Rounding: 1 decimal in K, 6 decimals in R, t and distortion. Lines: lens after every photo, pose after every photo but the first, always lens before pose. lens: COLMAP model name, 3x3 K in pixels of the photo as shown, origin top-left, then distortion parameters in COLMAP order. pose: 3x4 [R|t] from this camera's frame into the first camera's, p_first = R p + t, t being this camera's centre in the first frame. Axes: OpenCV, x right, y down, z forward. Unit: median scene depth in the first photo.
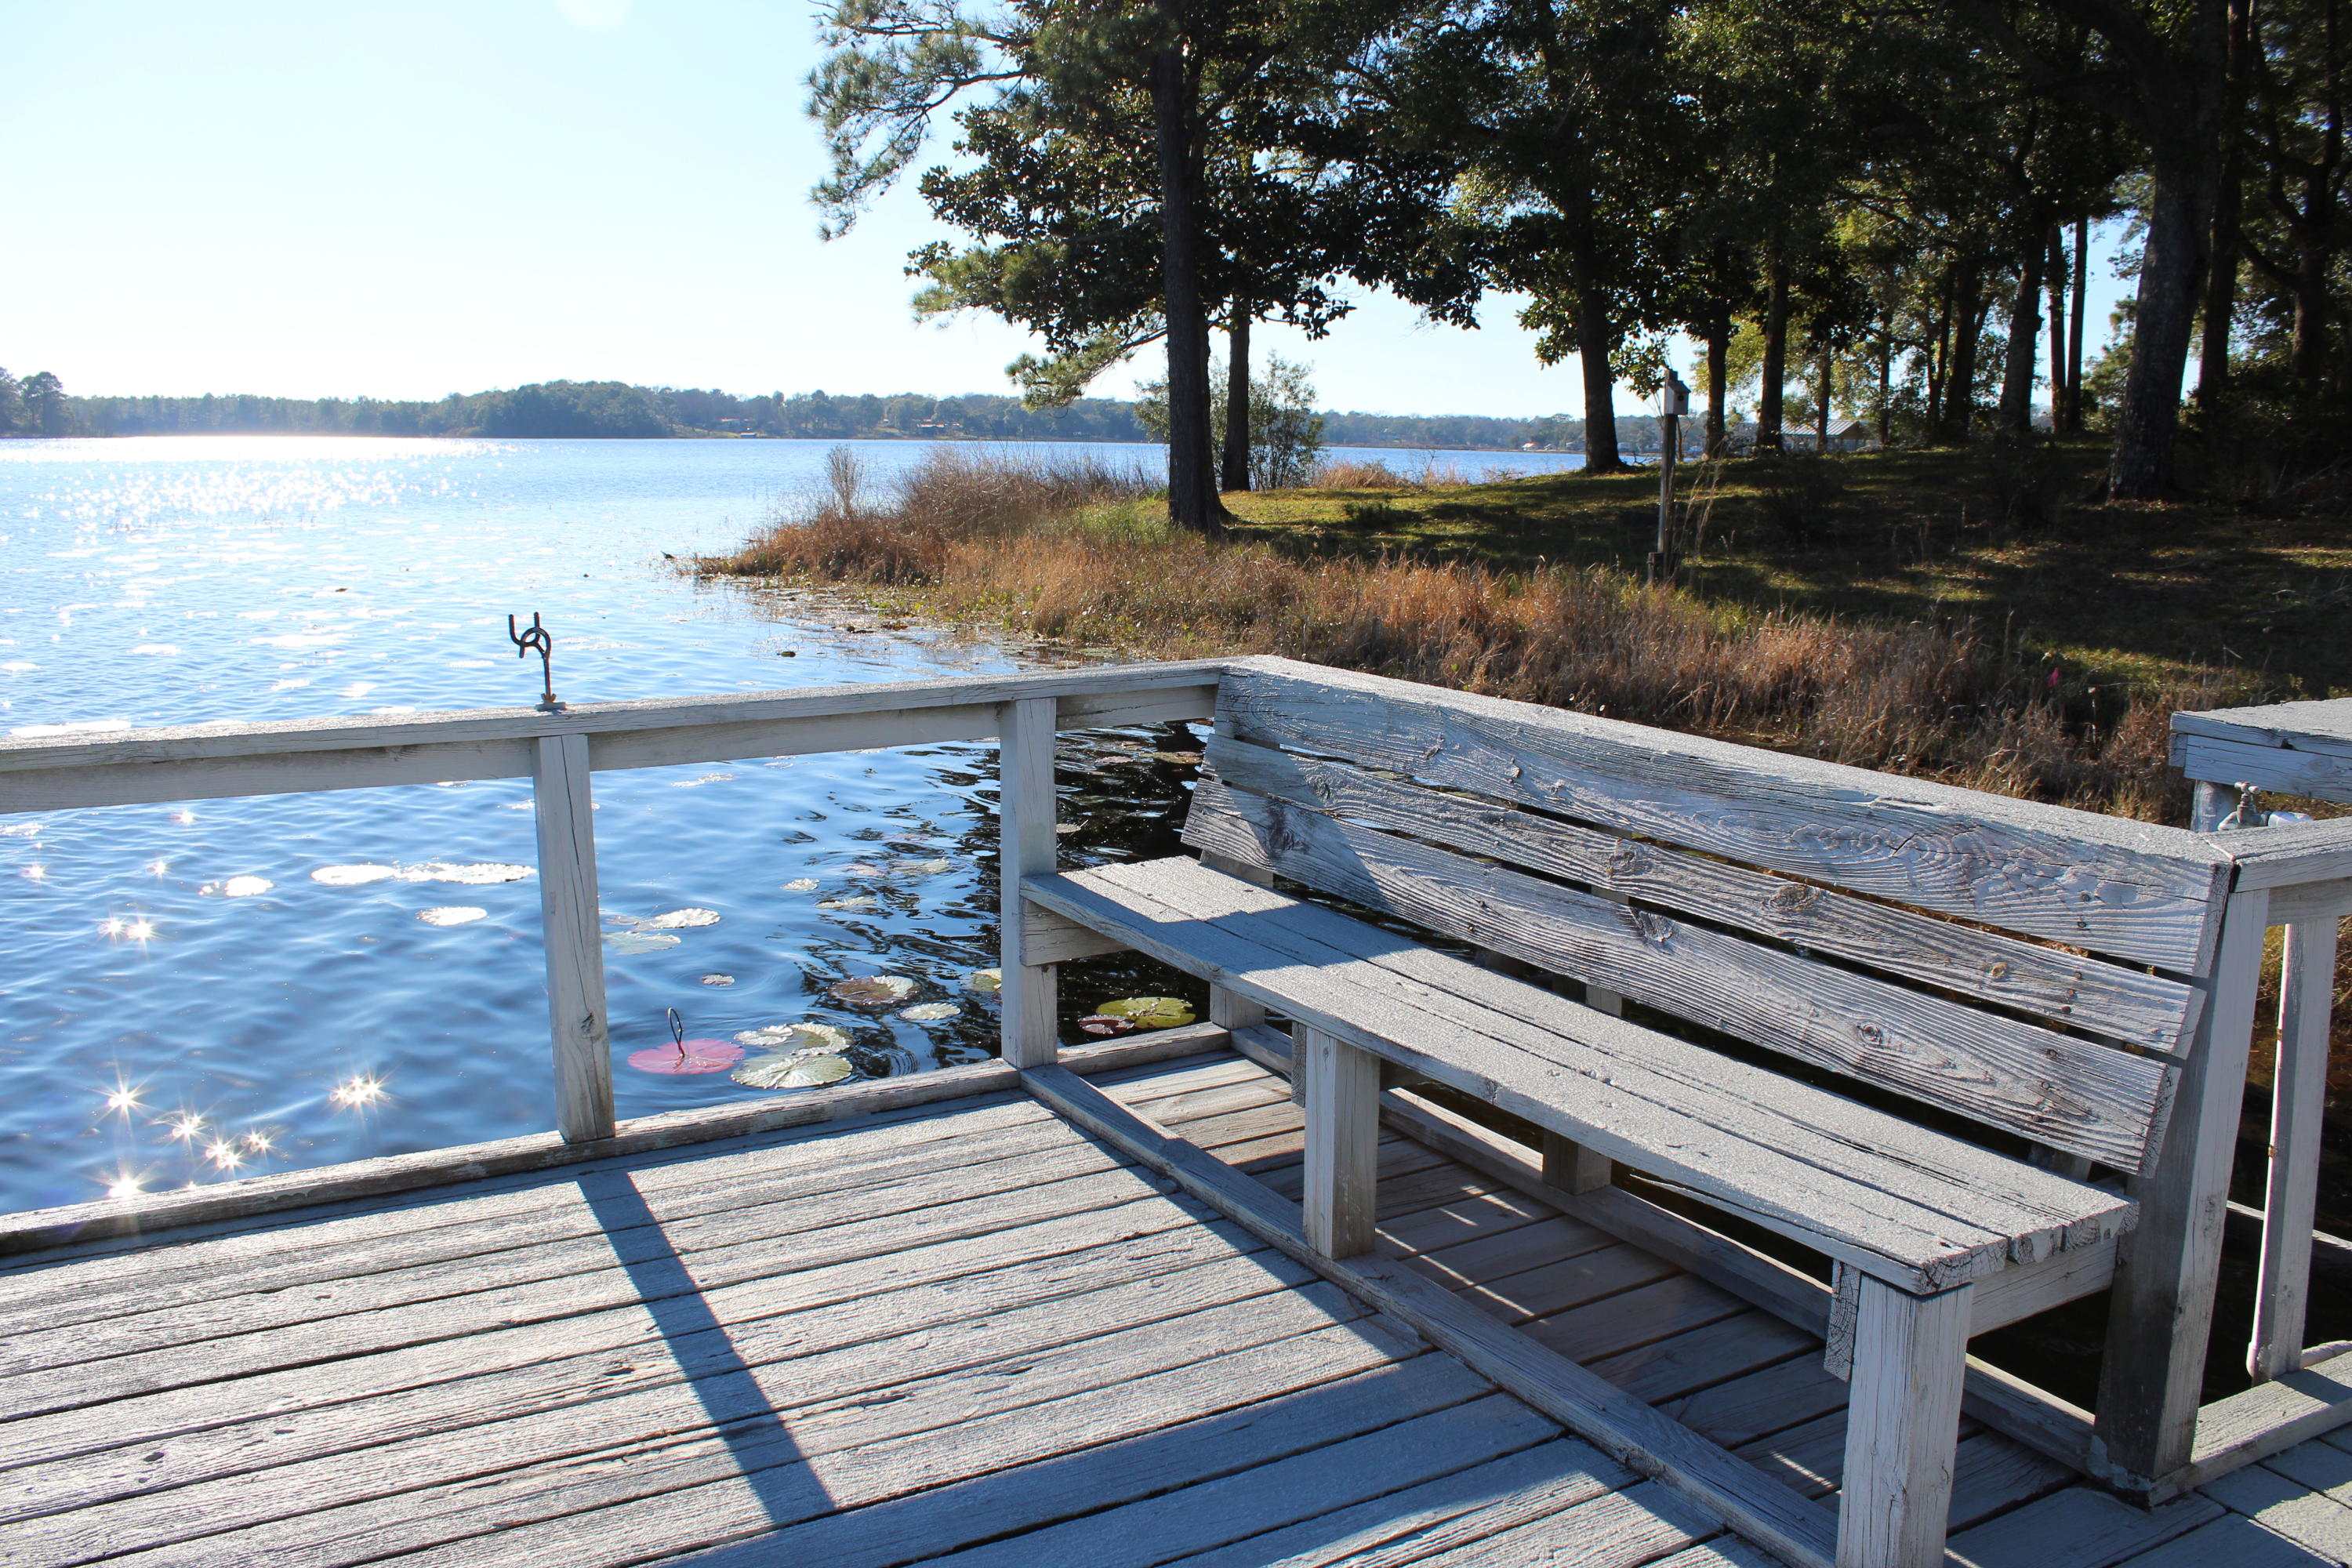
lens RADIAL K [[1951.5, 0, 1176.0], [0, 1951.5, 784.0], [0, 0, 1]] dist [-0.176088, 0.164927]
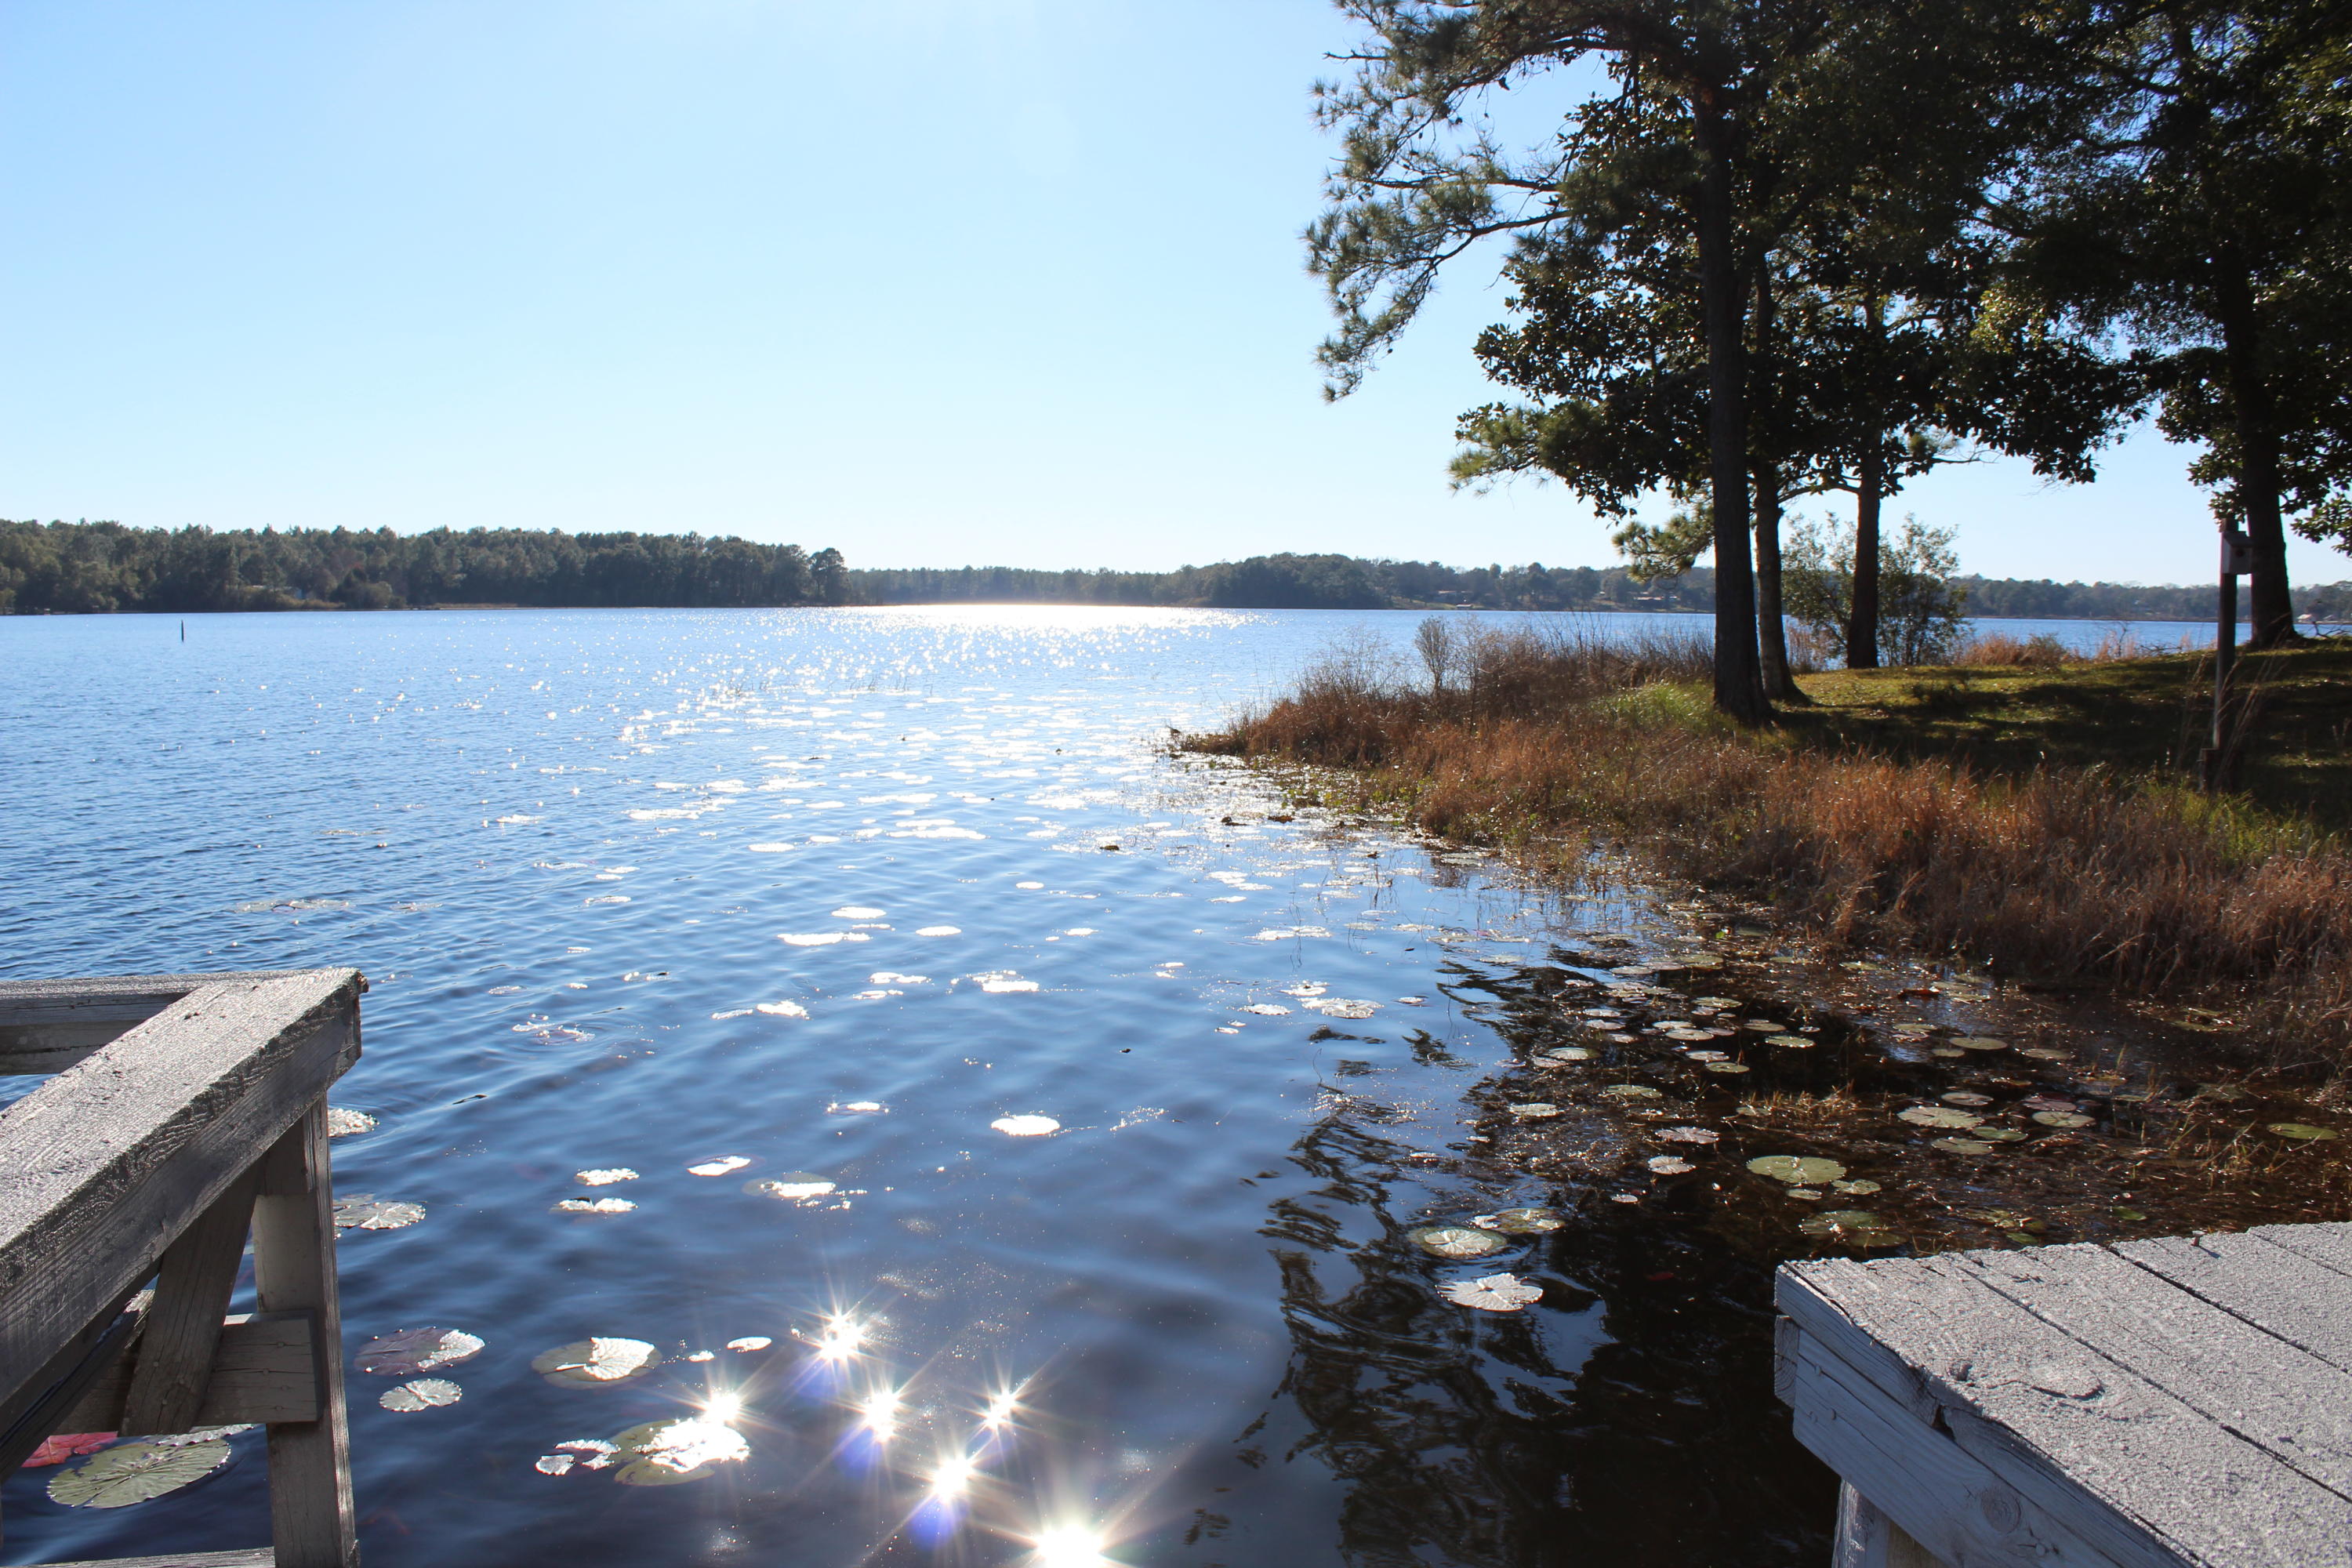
lens RADIAL K [[1954.5, 0, 1168.3], [0, 1954.5, 775.7], [0, 0, 1]] dist [-0.174970, 0.160405]
pose [[0.933683, 0.021158, -0.357476, 0.076615], [-0.054021, 0.995151, -0.082195, -0.014078], [0.354004, 0.096055, 0.930298, 0.082704]]
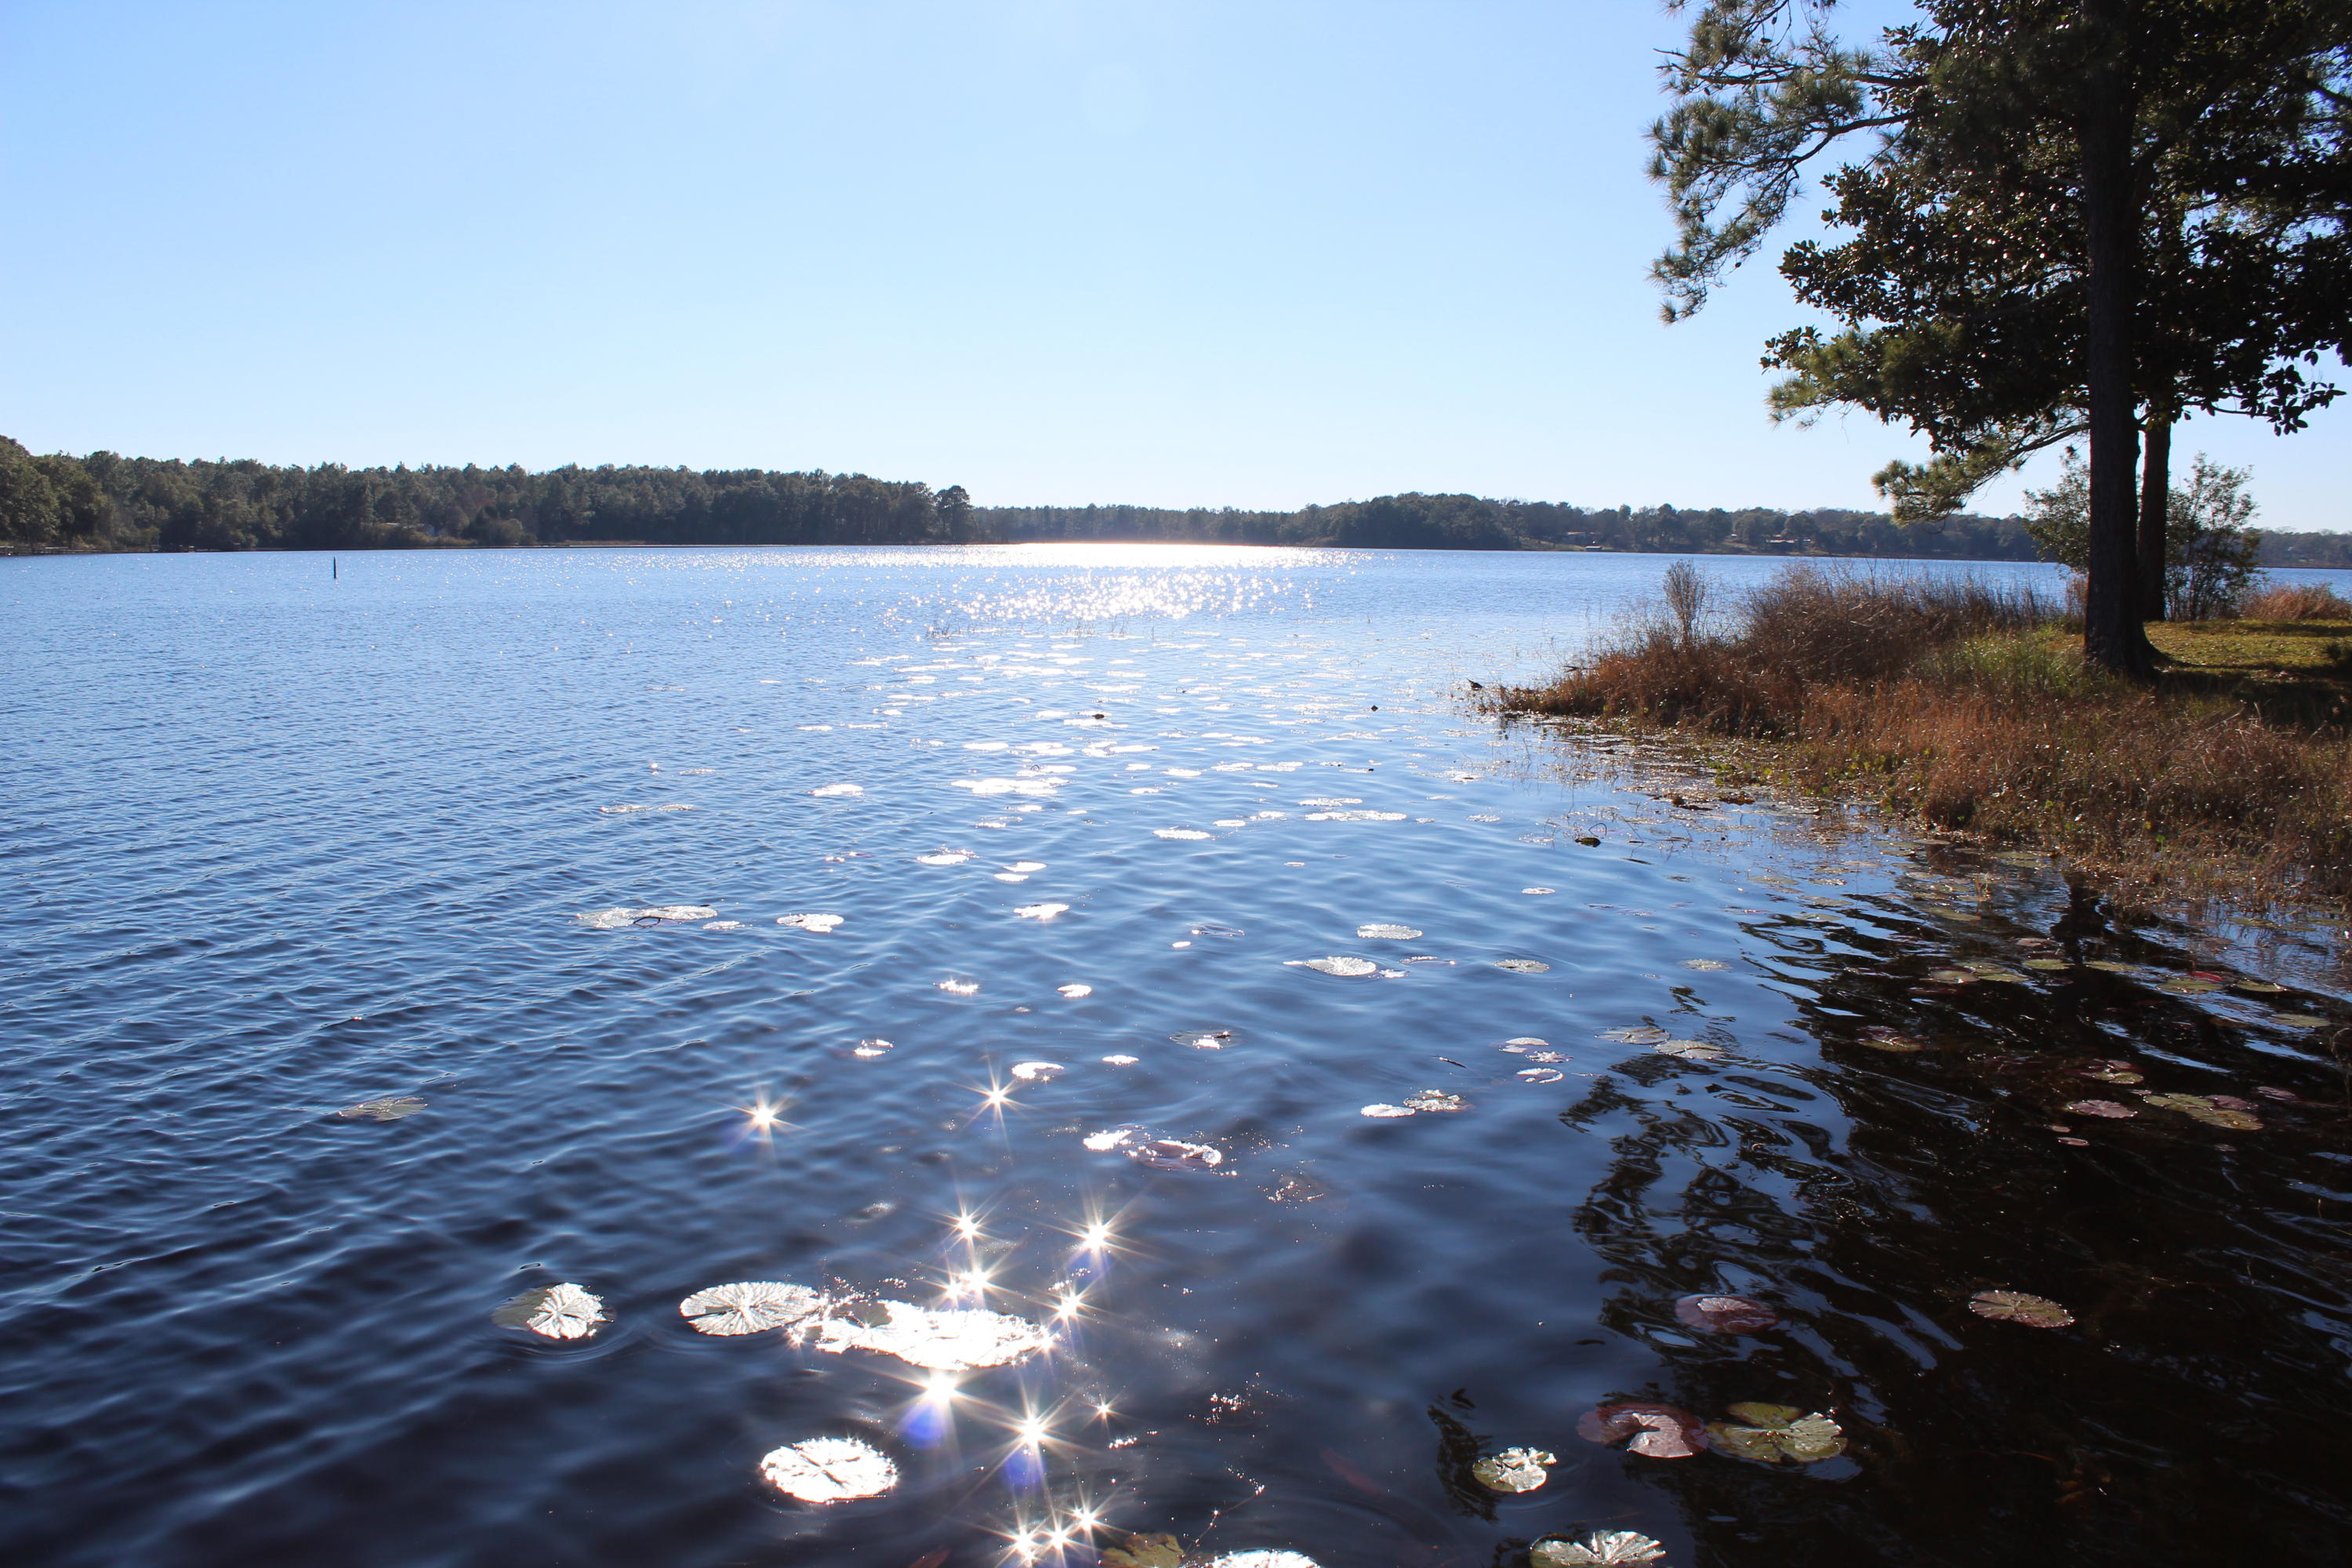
lens RADIAL K [[1961.4, 0, 1169.0], [0, 1961.4, 793.6], [0, 0, 1]] dist [-0.169703, 0.152647]
pose [[0.909437, 0.045362, -0.413360, -0.019110], [-0.067425, 0.996964, -0.038936, -0.022721], [0.410339, 0.063280, 0.909735, 0.123977]]
